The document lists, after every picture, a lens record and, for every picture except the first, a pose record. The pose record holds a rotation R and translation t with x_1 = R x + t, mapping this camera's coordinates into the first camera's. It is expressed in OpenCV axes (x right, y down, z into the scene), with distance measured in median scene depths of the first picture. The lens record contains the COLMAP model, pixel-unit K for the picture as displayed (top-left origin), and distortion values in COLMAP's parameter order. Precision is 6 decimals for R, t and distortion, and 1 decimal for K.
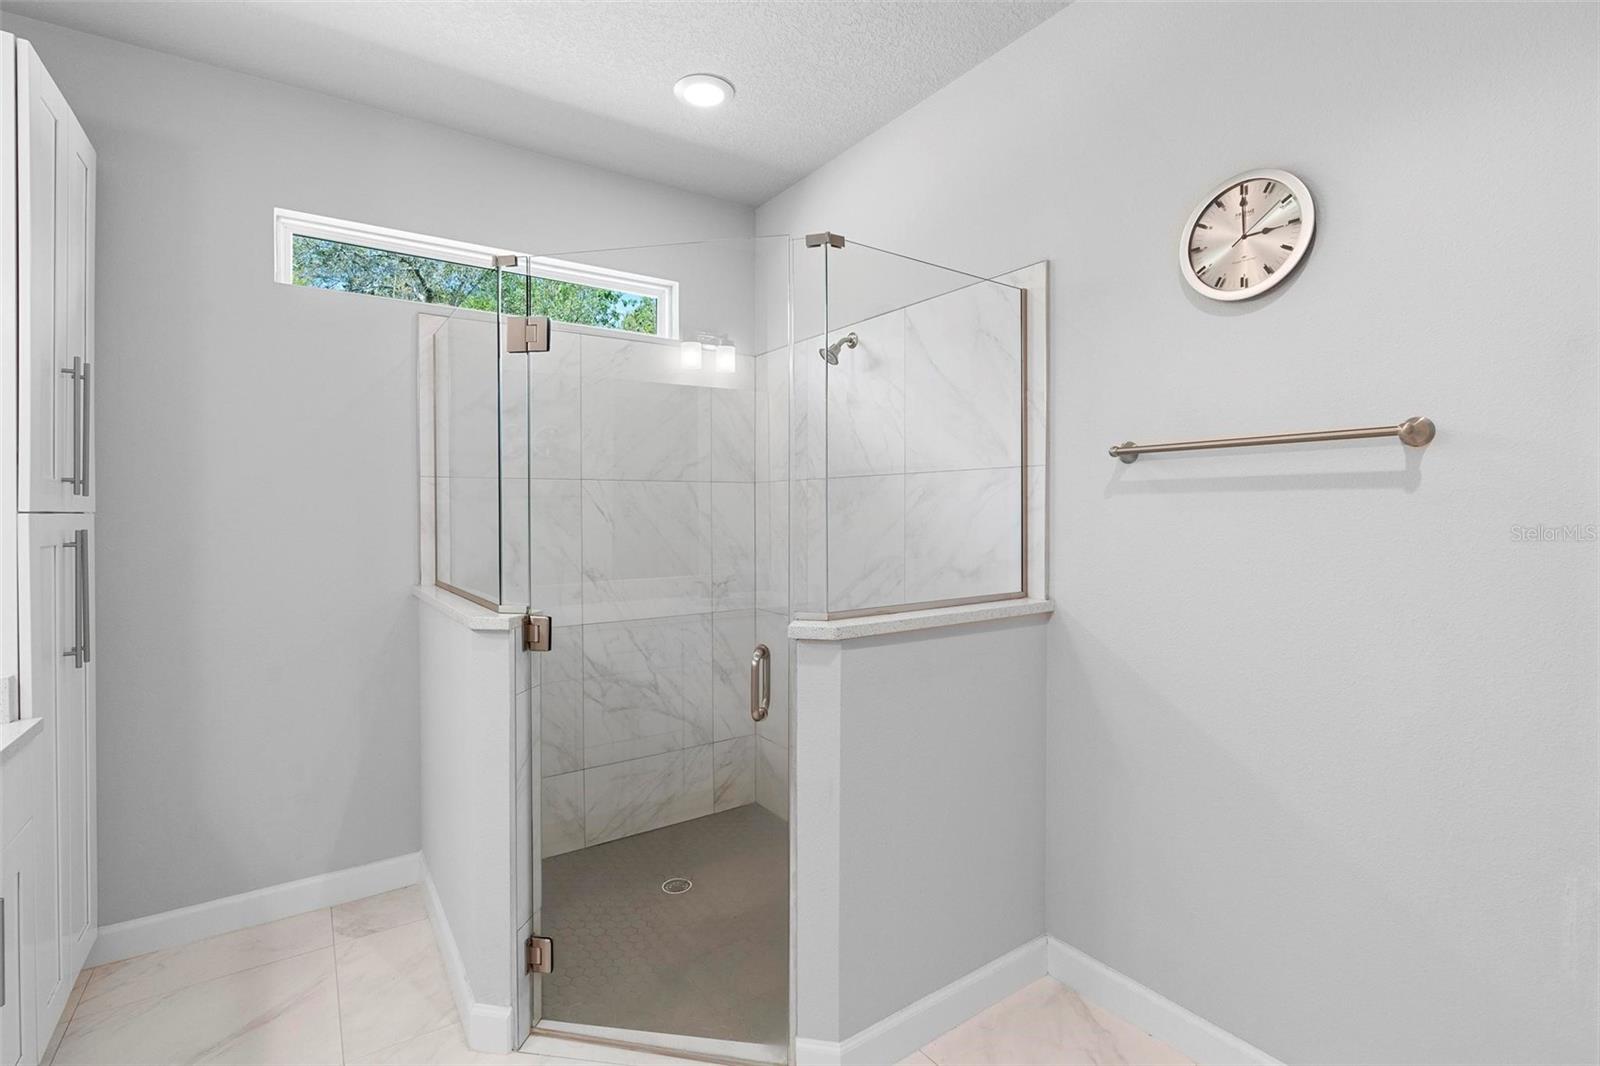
lens RADIAL K [[736.3, 0, 790.2], [0, 736.3, 511.9], [0, 0, 1]] dist [-0.003027, 0.000026]
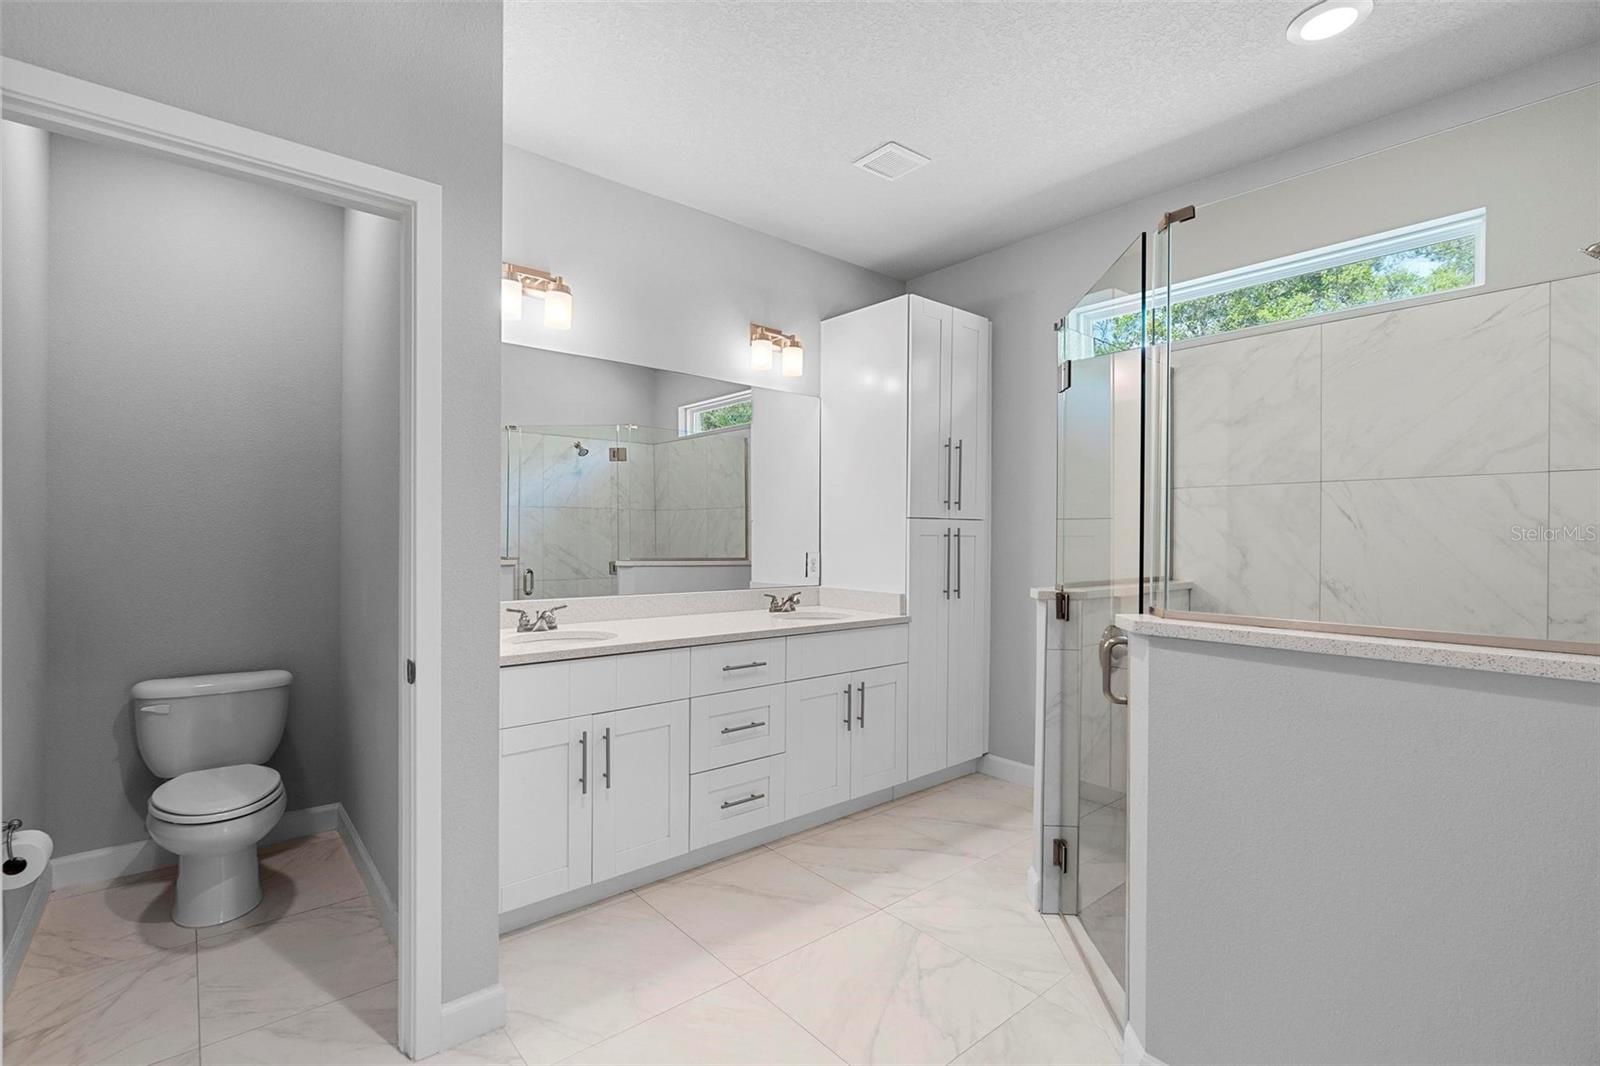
lens RADIAL K [[725.5, 0, 784.7], [0, 725.5, 535.8], [0, 0, 1]] dist [-0.004190, 0.000489]
pose [[0.096255, 0.007719, -0.995327, 0.853494], [-0.008663, 0.999939, 0.006917, 0.035552], [0.995319, 0.007957, 0.096316, 0.380570]]
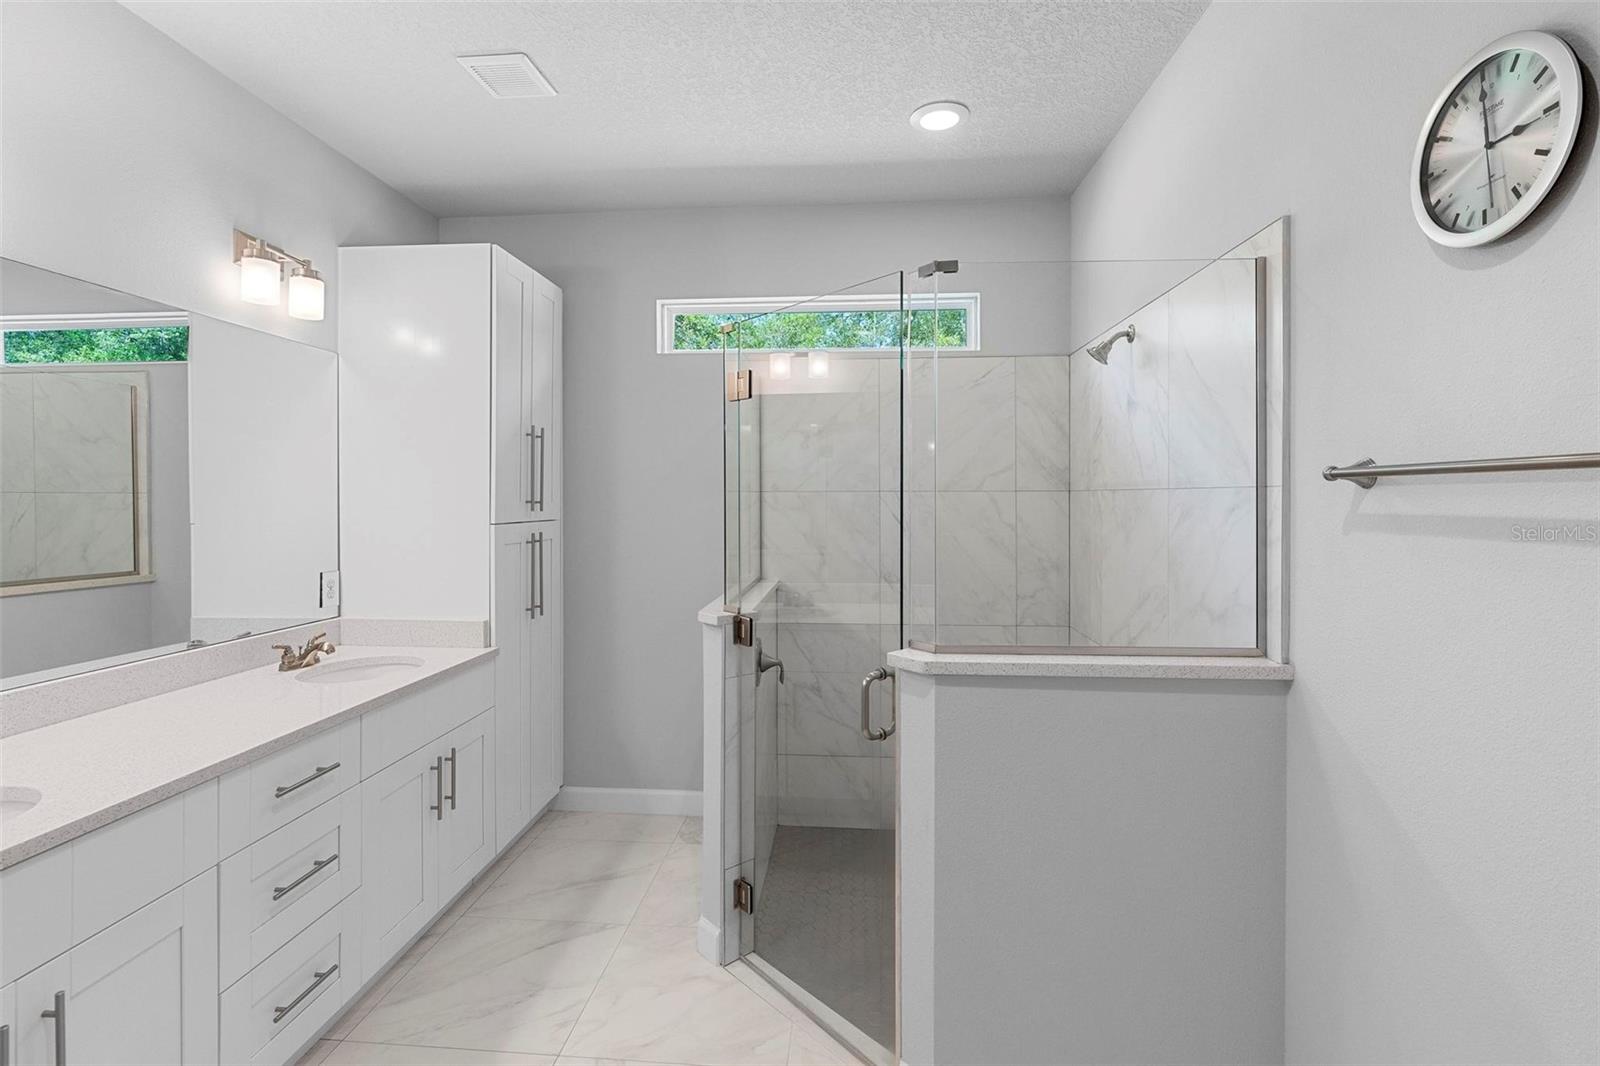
lens RADIAL K [[738.9, 0, 793.6], [0, 738.9, 494.7], [0, 0, 1]] dist [-0.001714, 0.001088]
pose [[0.777105, 0.001827, -0.629369, 0.477598], [-0.004517, 0.999986, -0.002675, -0.055320], [0.629355, 0.004922, 0.777102, 0.099644]]
